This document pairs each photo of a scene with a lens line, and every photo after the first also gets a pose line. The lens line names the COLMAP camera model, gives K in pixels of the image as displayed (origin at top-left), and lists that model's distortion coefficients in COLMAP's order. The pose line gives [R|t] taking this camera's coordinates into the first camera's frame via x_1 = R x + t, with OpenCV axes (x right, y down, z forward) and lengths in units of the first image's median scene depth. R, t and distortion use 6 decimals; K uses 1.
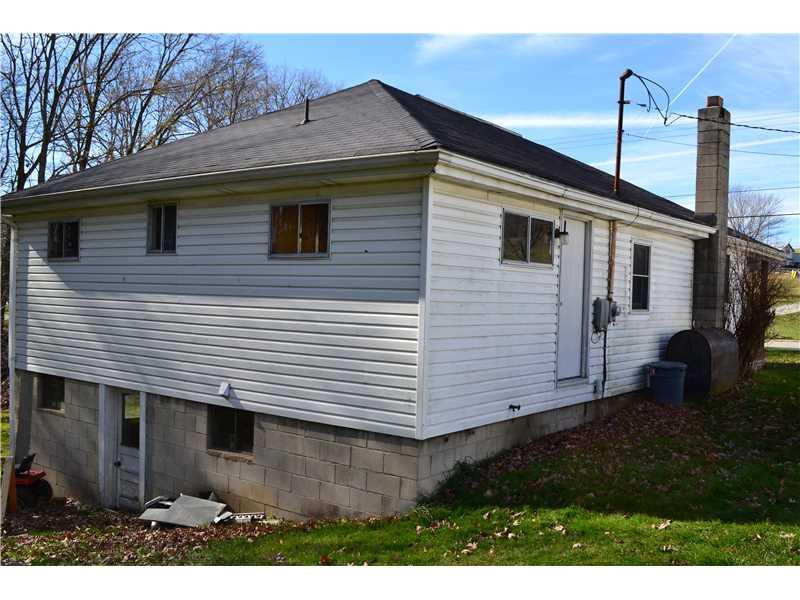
lens RADIAL K [[769.3, 0, 400.0], [0, 769.3, 300.0], [0, 0, 1]] dist [-0.077791, 0.018006]
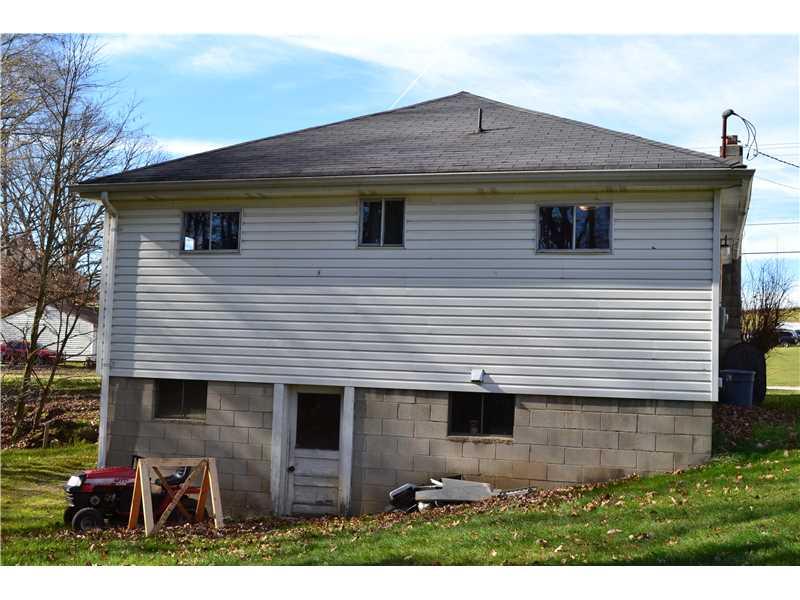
lens RADIAL K [[995.5, 0, 400.0], [0, 995.5, 300.0], [0, 0, 1]] dist [-0.024014, 0.011437]
pose [[0.937104, 0.029898, 0.347766, -0.787001], [-0.006920, 0.997720, -0.067130, 0.102500], [-0.348981, 0.060501, 0.935175, -0.248517]]
